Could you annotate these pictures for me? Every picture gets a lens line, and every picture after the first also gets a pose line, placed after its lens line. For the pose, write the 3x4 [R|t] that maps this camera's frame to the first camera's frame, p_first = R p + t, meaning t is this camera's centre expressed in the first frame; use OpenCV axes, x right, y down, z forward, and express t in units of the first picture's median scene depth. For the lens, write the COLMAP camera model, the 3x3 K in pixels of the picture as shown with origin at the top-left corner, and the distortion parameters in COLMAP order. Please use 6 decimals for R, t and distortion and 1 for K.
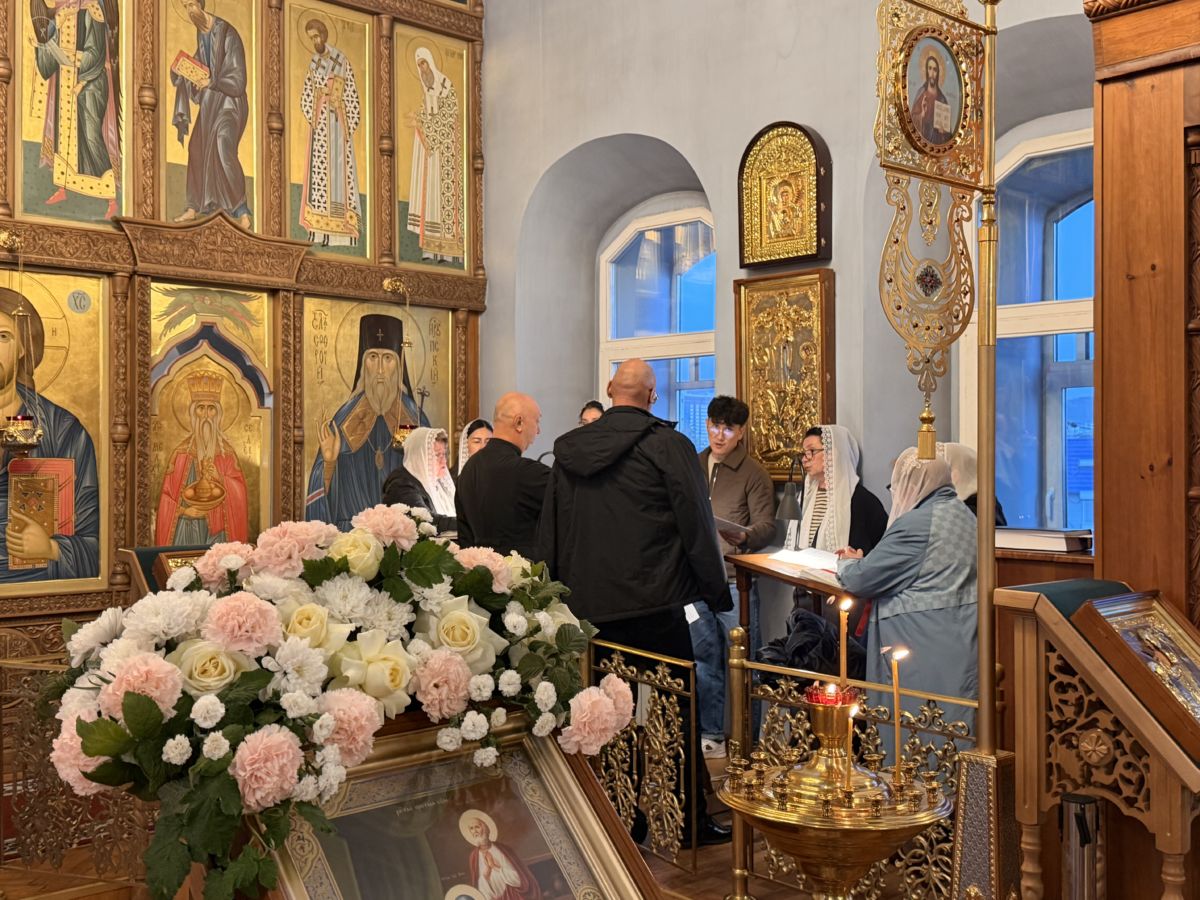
lens RADIAL K [[1273.0, 0, 594.6], [0, 1273.0, 448.7], [0, 0, 1]] dist [0.208824, -0.466865]
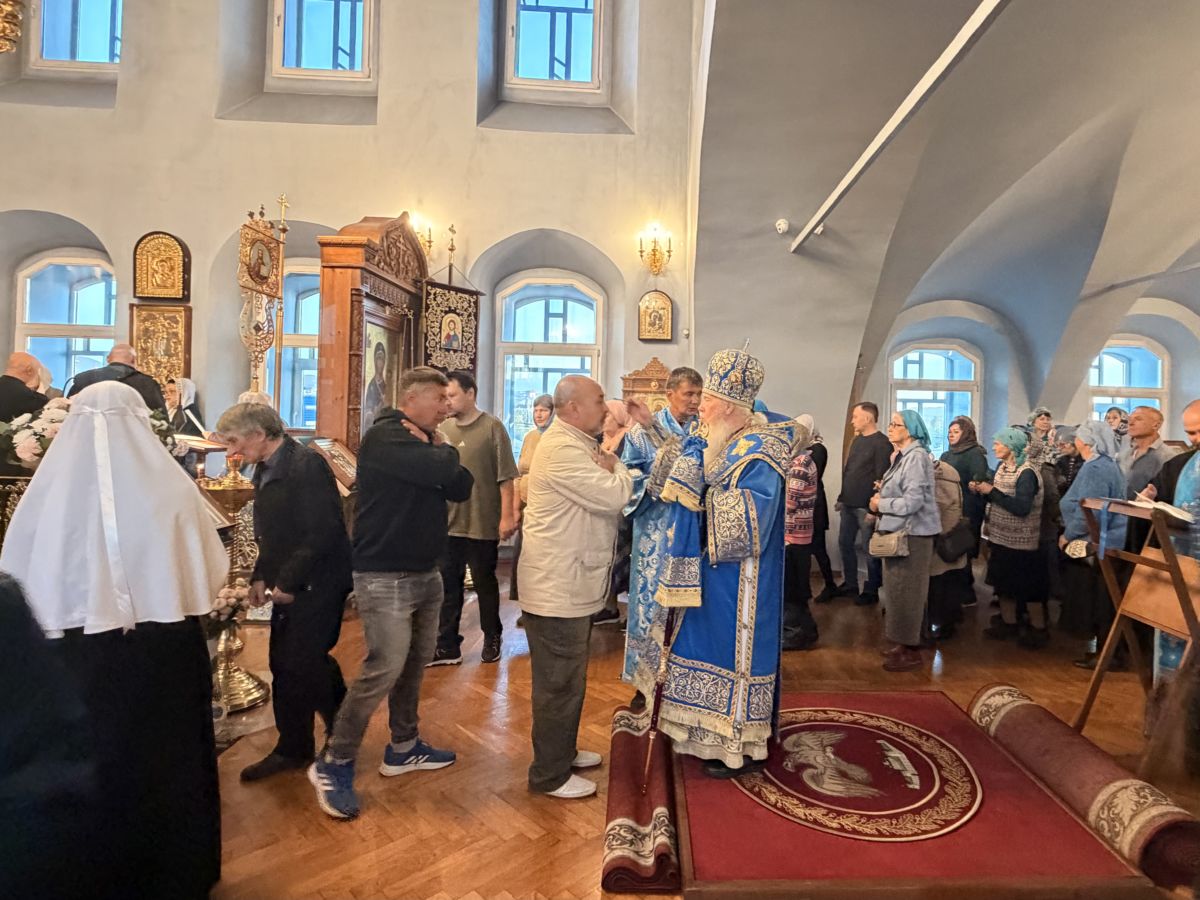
lens RADIAL K [[669.7, 0, 672.5], [0, 669.7, 402.5], [0, 0, 1]] dist [-0.000114, 0.000703]
pose [[0.648947, 0.035609, 0.760000, -0.130907], [-0.032836, 0.999284, -0.018782, 0.014562], [-0.760125, -0.012767, 0.649651, -0.324241]]
